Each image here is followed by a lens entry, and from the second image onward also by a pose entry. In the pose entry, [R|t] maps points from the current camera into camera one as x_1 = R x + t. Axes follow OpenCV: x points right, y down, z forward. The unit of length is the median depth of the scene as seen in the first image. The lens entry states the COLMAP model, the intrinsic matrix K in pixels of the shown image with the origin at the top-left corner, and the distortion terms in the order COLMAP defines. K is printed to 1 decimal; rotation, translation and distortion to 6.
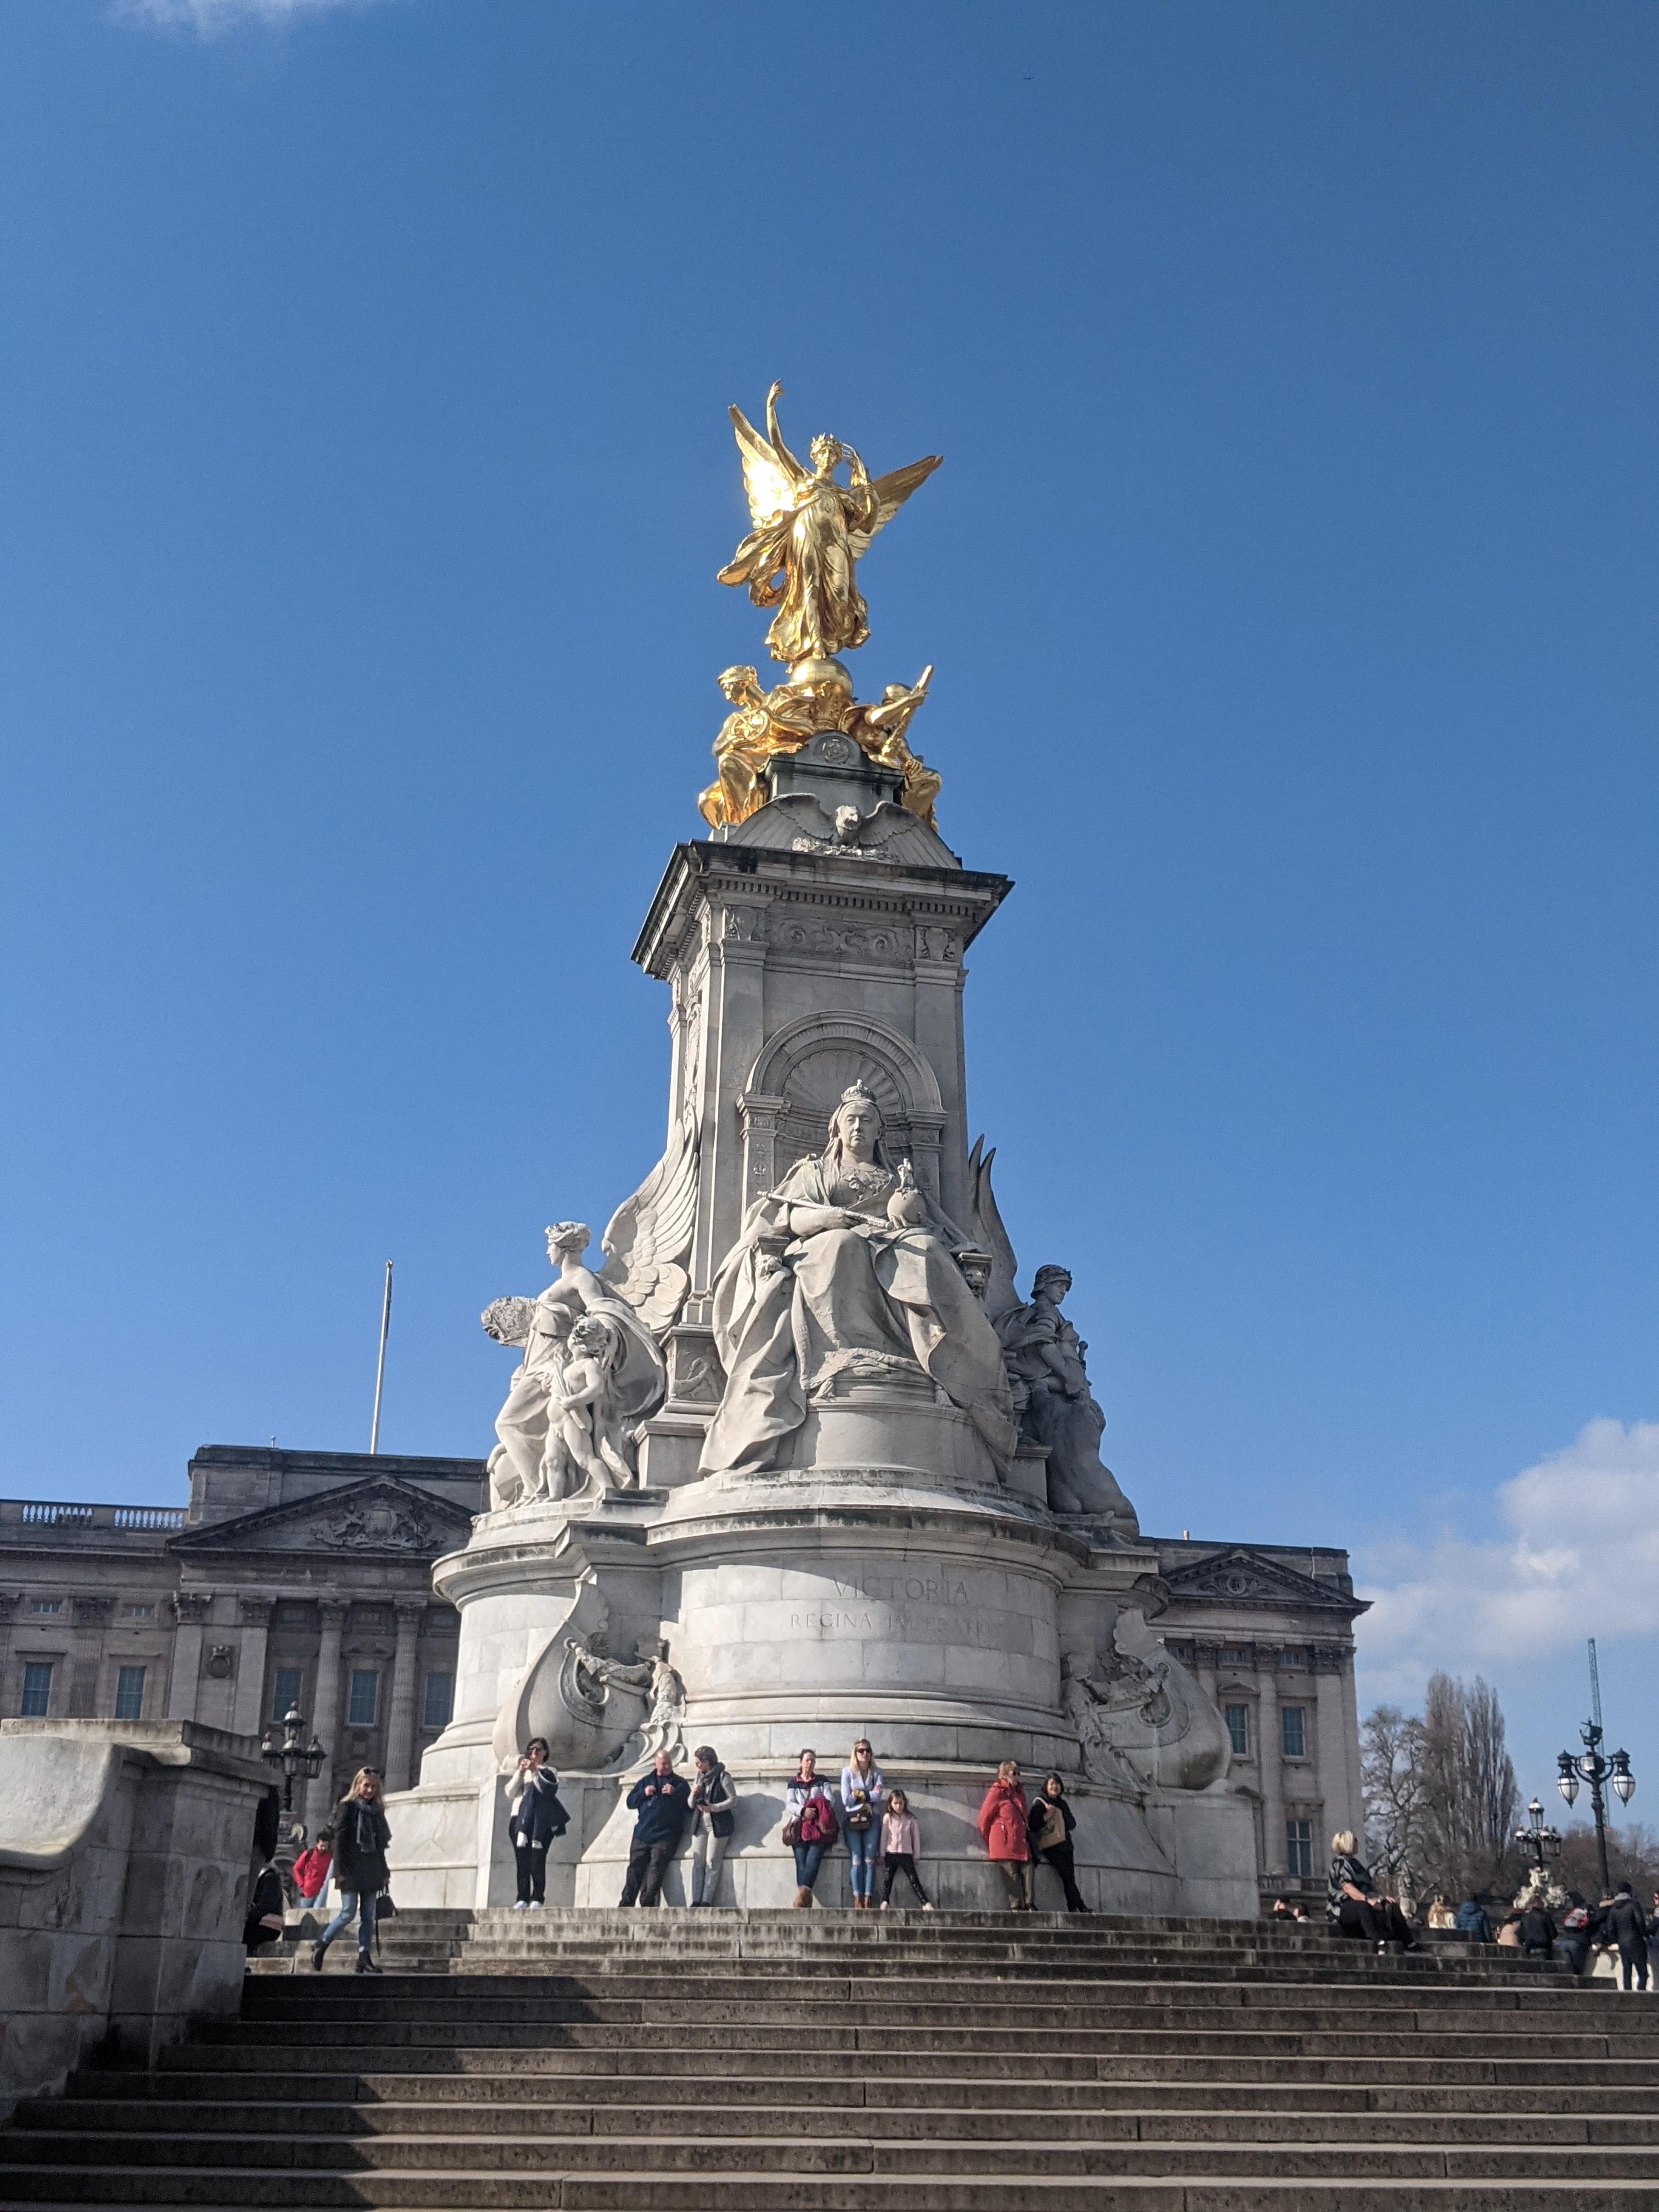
lens RADIAL K [[2498.0, 0, 829.5], [0, 2498.0, 1106.0], [0, 0, 1]] dist [0.281724, -1.090026]
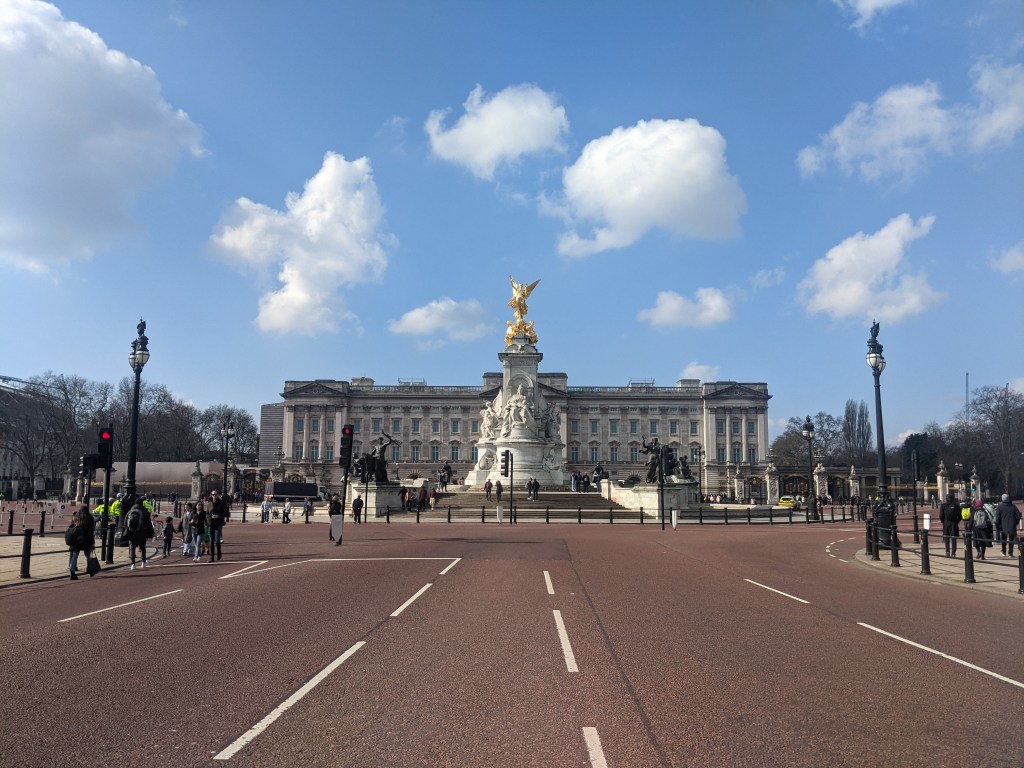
lens RADIAL K [[1156.4, 0, 512.0], [0, 1156.4, 384.0], [0, 0, 1]] dist [0.281724, -1.090026]
pose [[0.958168, -0.027568, -0.284875, 0.382671], [0.097798, 0.966974, 0.235366, -0.325708], [0.268978, -0.253381, 0.929219, -0.896044]]
